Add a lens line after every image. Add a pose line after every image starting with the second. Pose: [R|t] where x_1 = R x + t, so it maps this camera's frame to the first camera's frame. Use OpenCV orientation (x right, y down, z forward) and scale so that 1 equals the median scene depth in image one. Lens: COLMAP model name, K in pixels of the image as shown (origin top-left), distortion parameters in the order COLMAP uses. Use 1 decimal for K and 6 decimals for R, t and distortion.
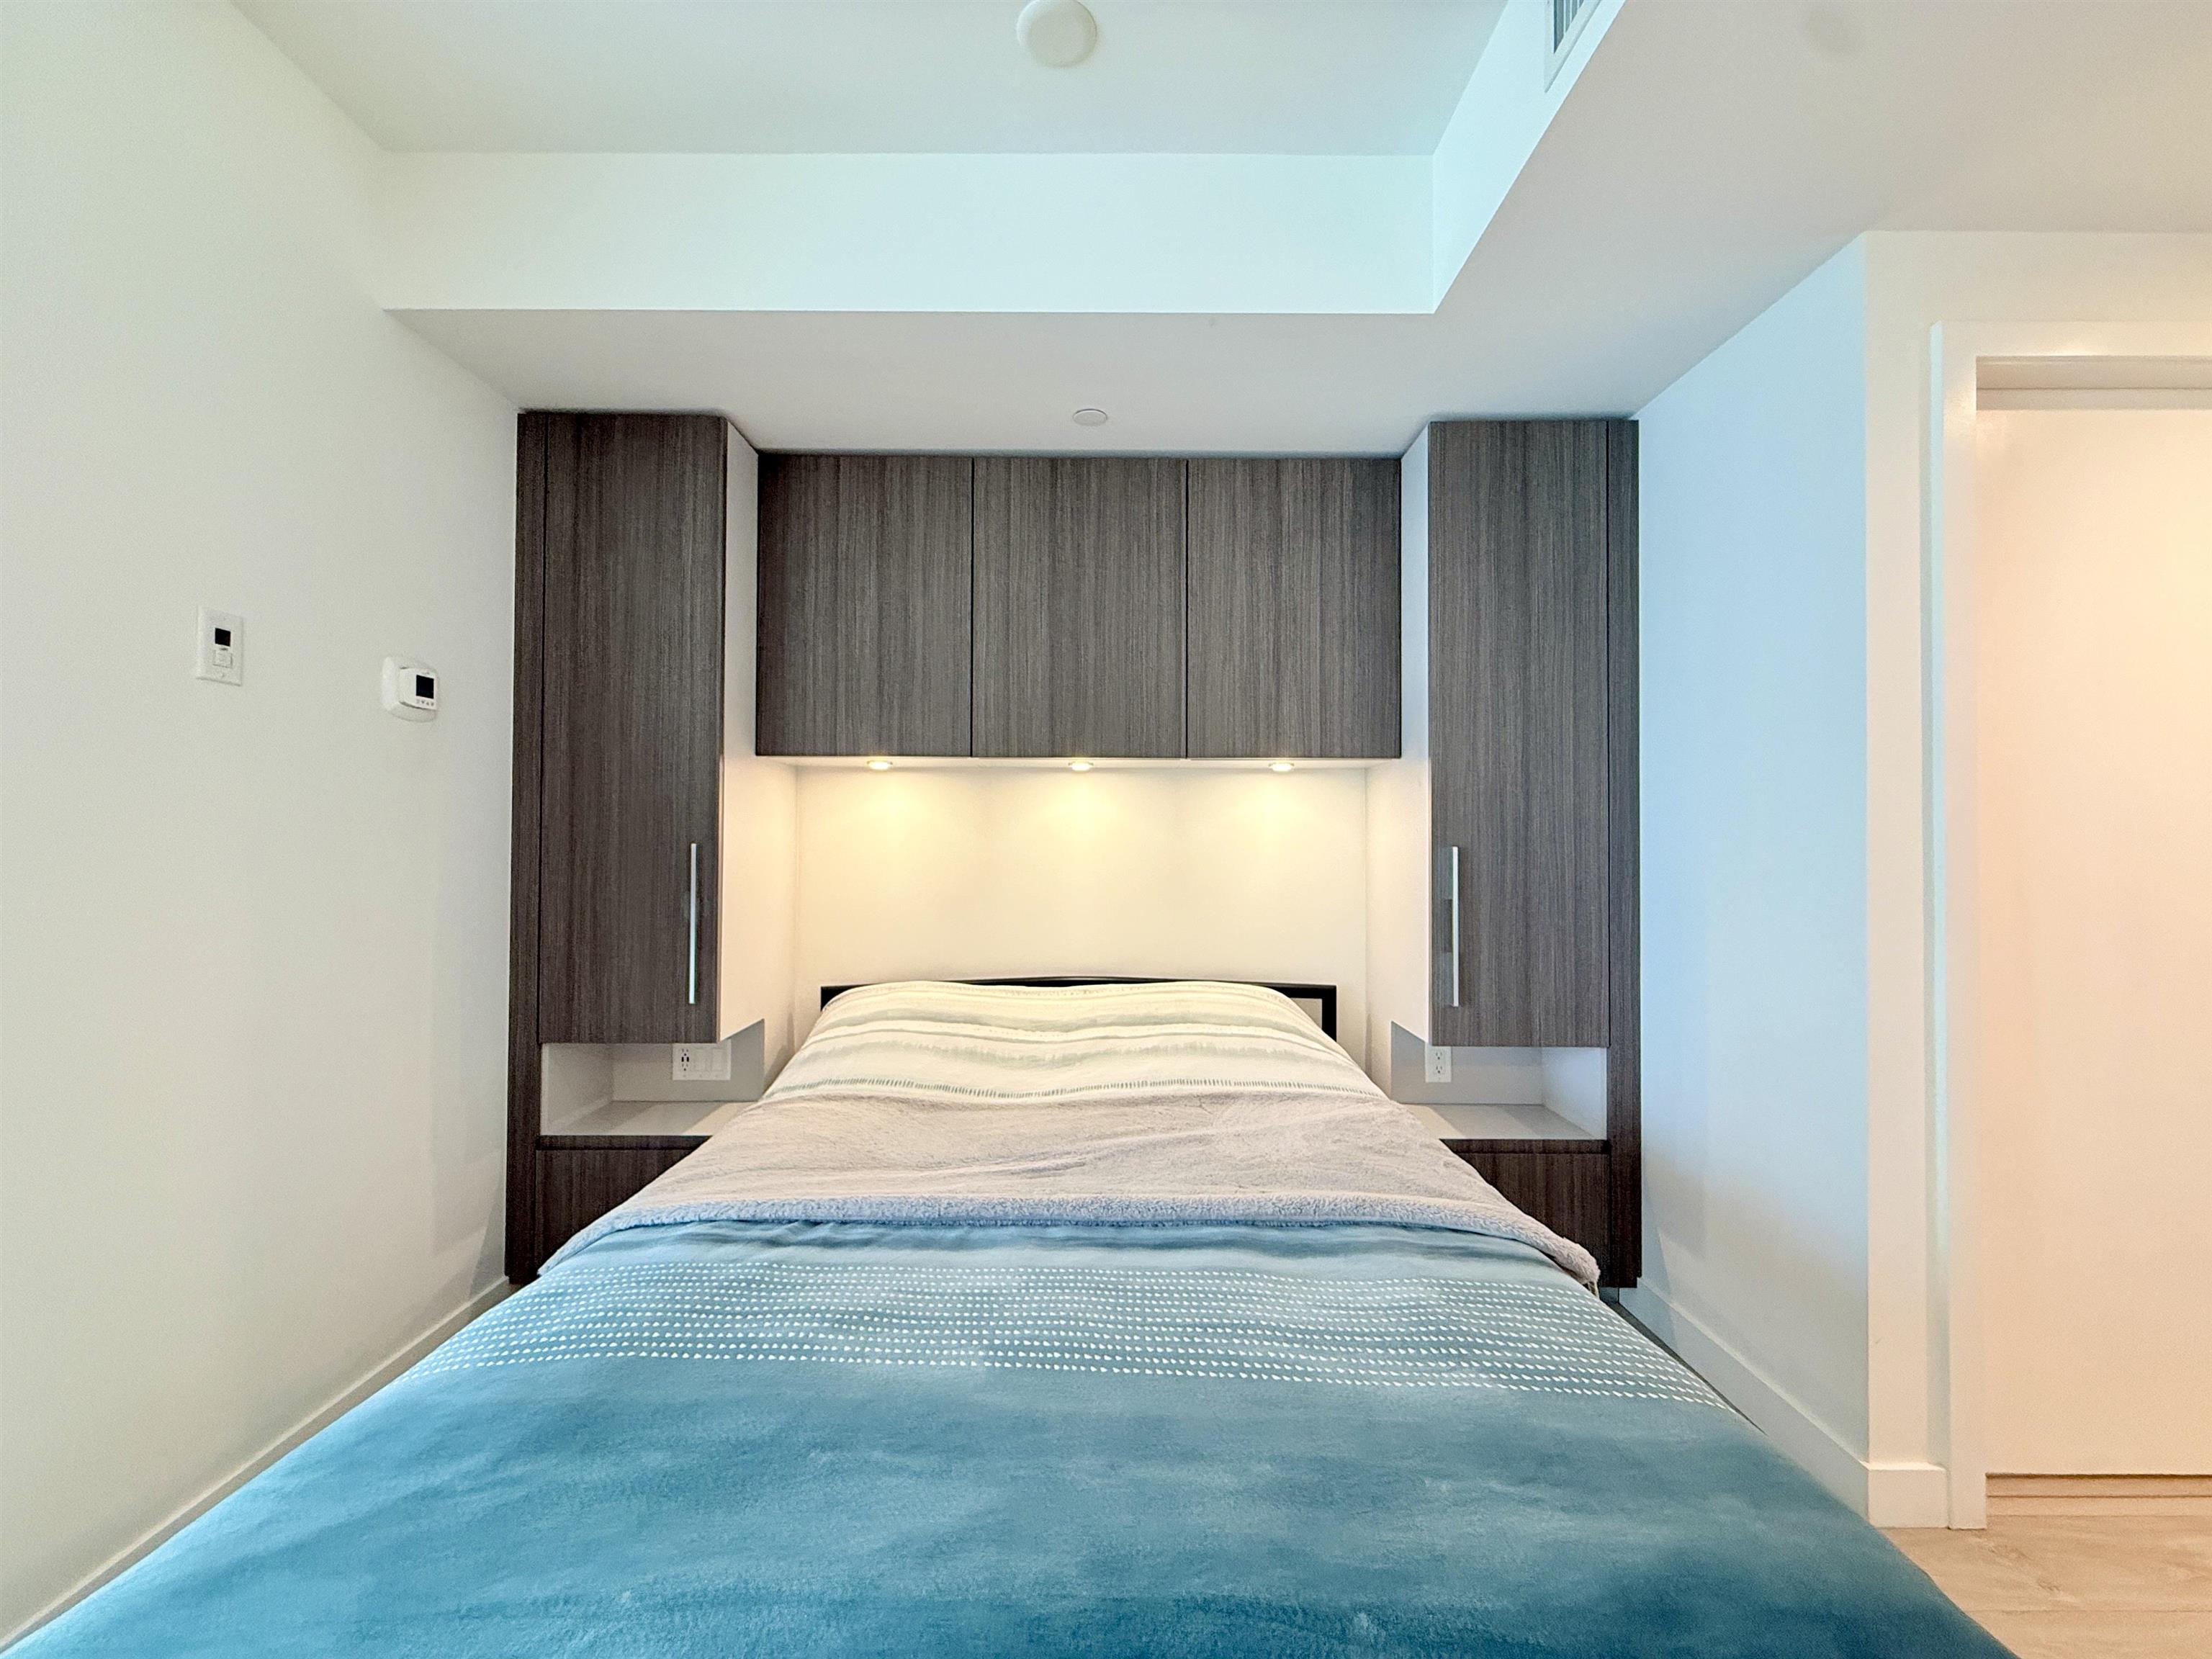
lens RADIAL K [[893.3, 0, 1096.9], [0, 893.3, 826.8], [0, 0, 1]] dist [-0.001847, 0.000640]
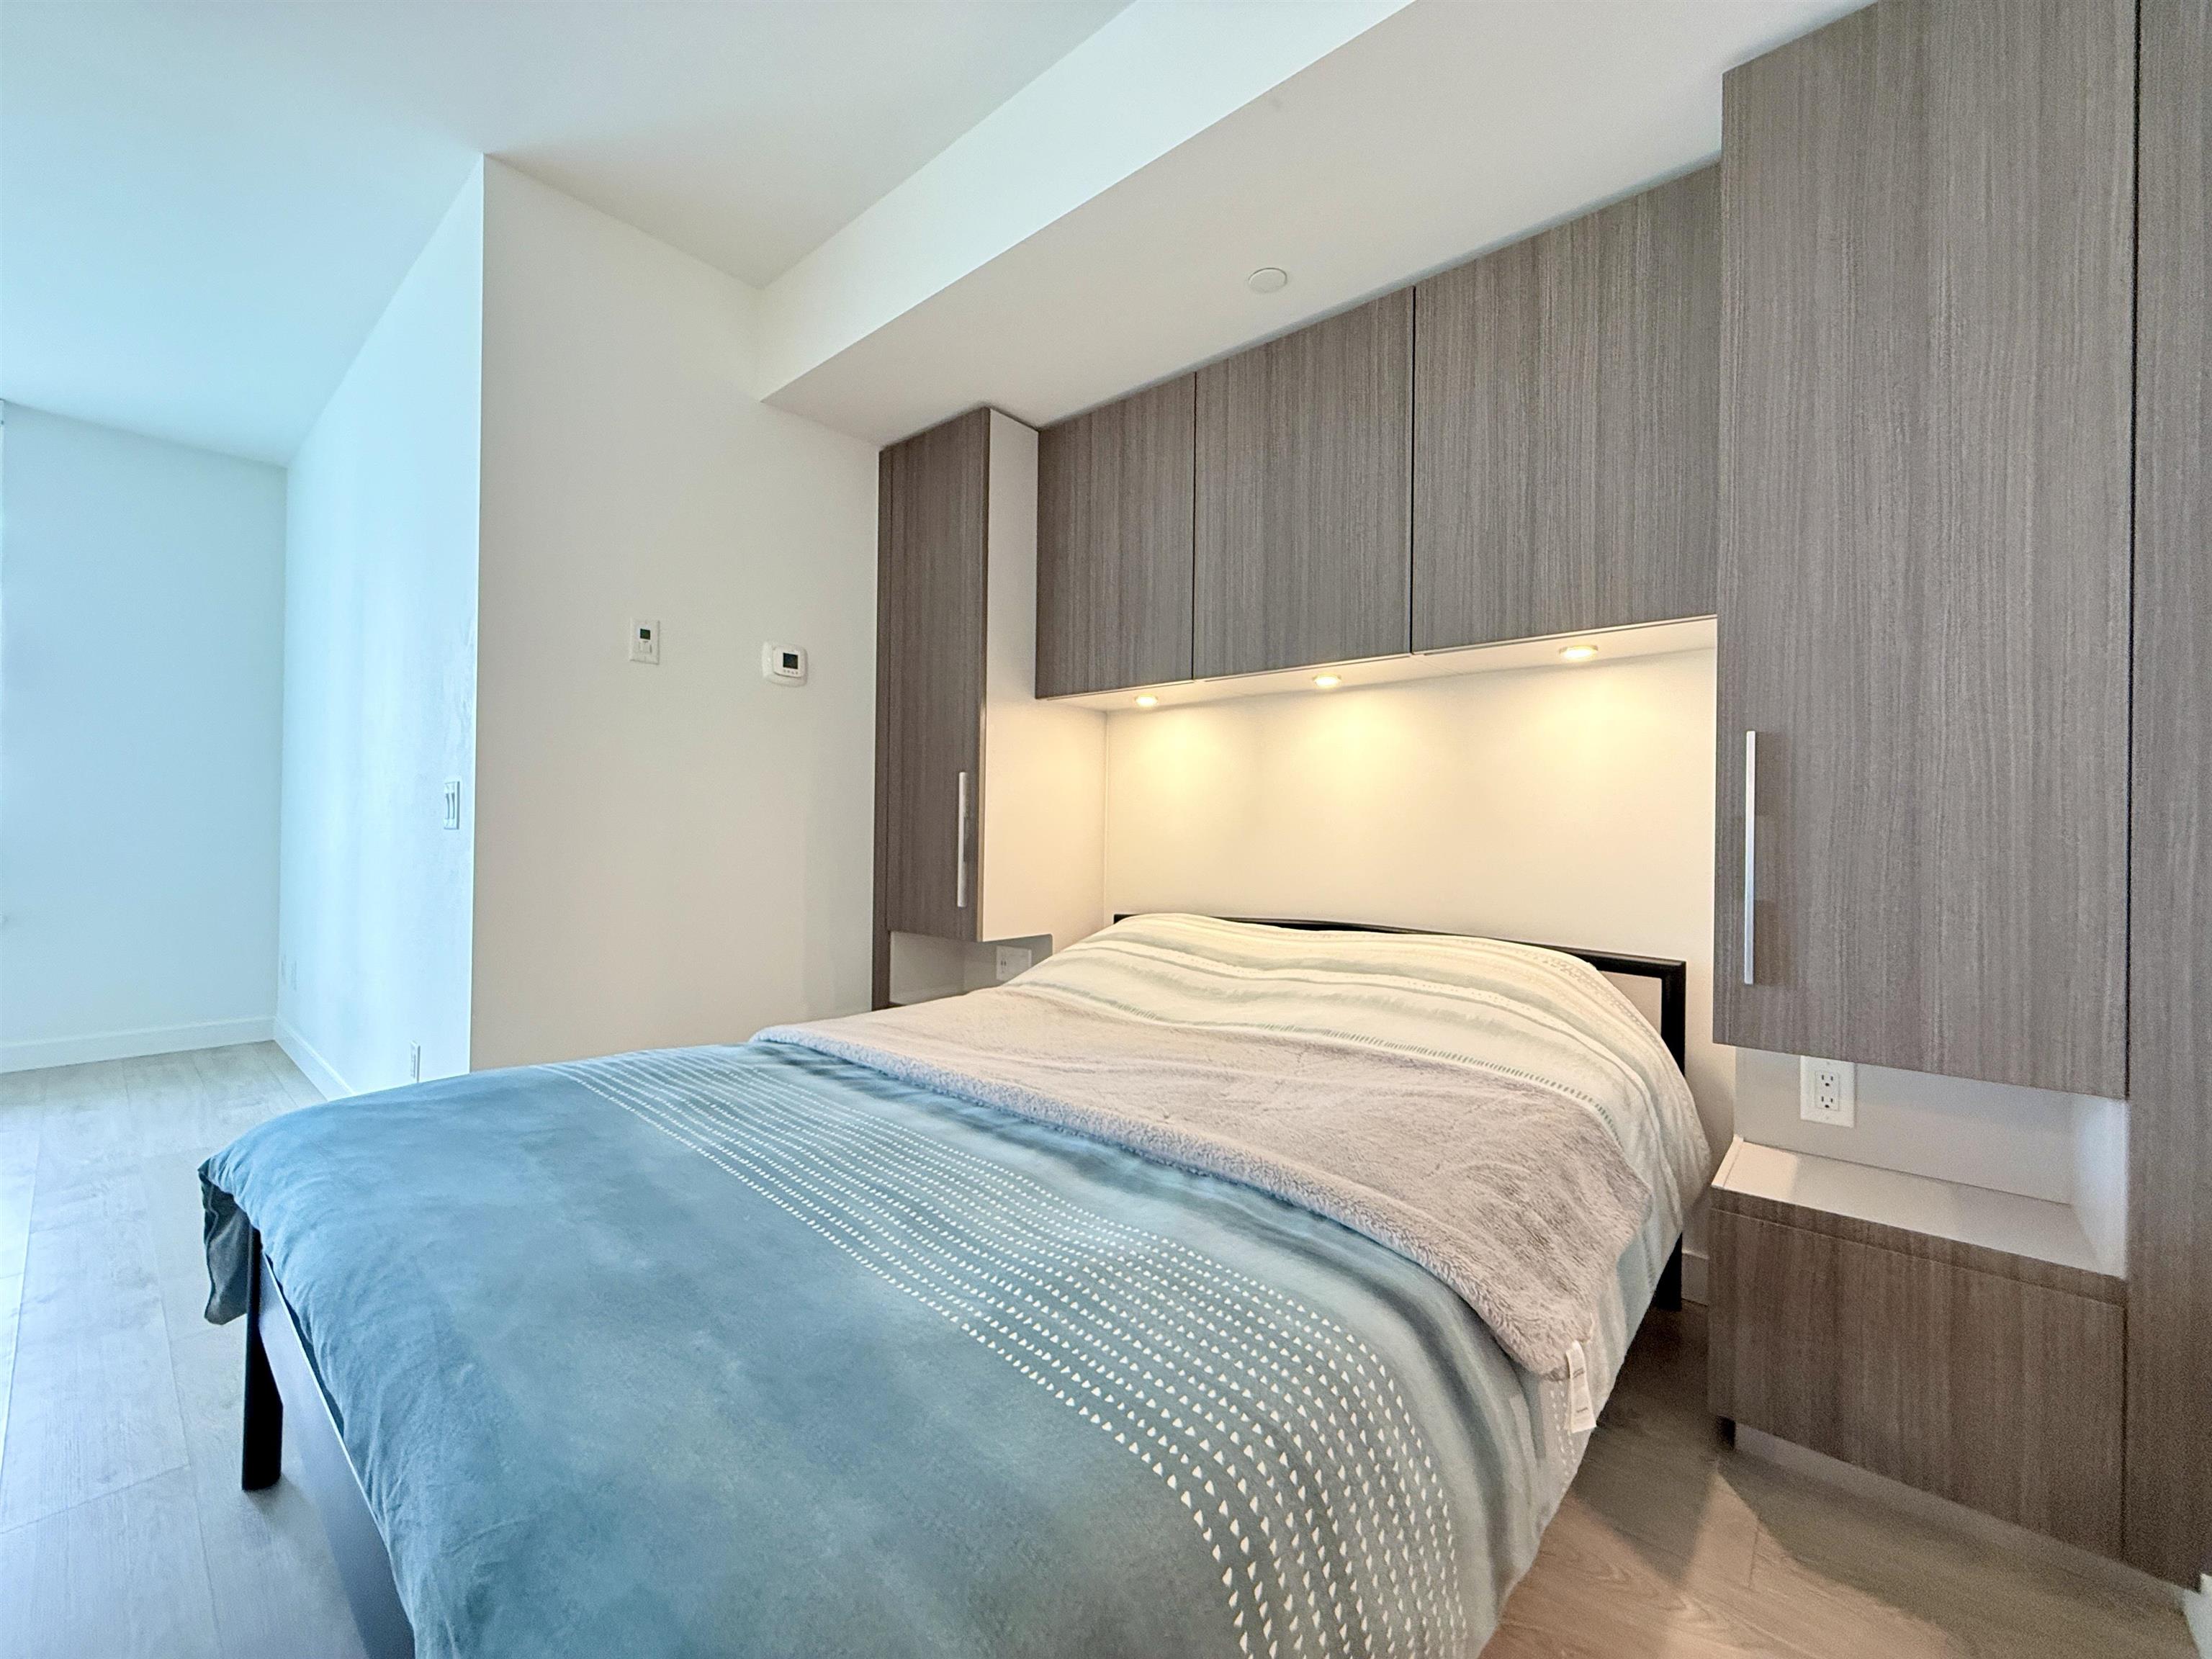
lens RADIAL K [[893.3, 0, 1112.6], [0, 893.3, 829.5], [0, 0, 1]] dist [-0.001847, 0.000640]
pose [[0.753238, 0.001511, -0.657746, 0.477244], [-0.000172, 0.999998, 0.002099, 0.091118], [0.657748, -0.001468, 0.753237, 0.231262]]
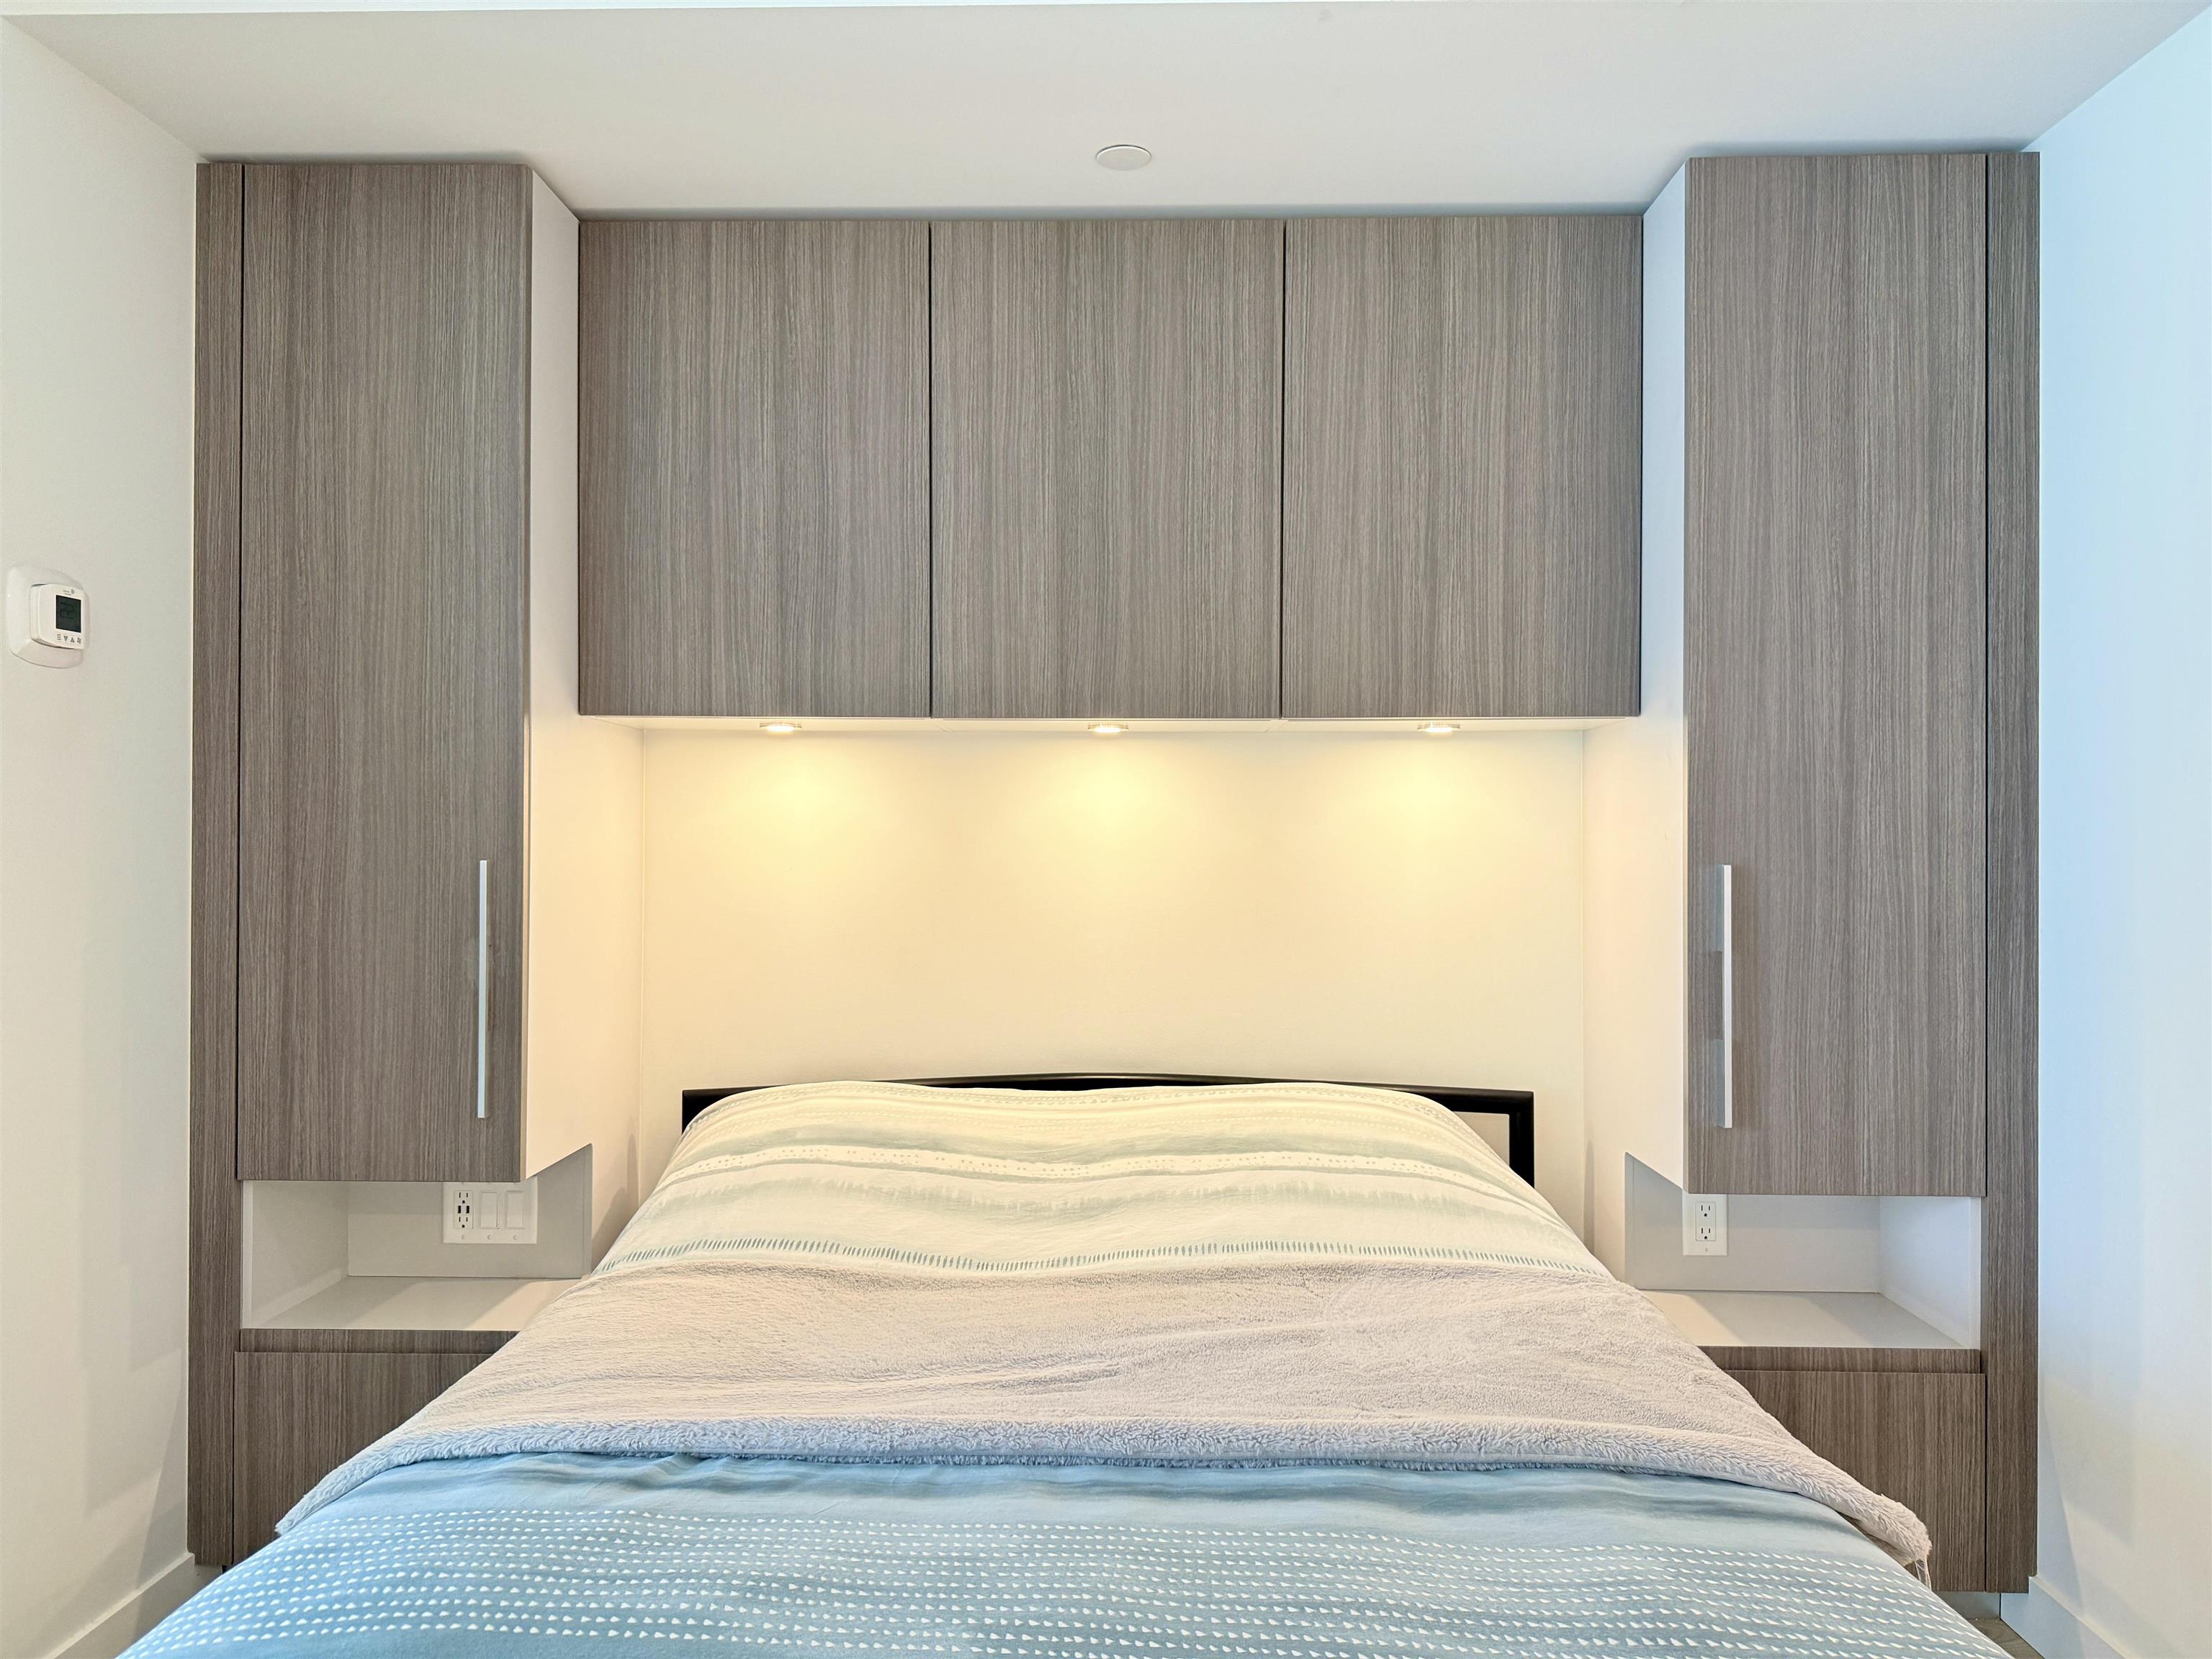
lens RADIAL K [[1584.2, 0, 1090.2], [0, 1584.2, 824.1], [0, 0, 1]] dist [0.068533, -0.092425]
pose [[0.999643, -0.000865, -0.026687, -0.001614], [0.001112, 0.999957, 0.009260, -0.015532], [0.026678, -0.009287, 0.999601, -0.096115]]
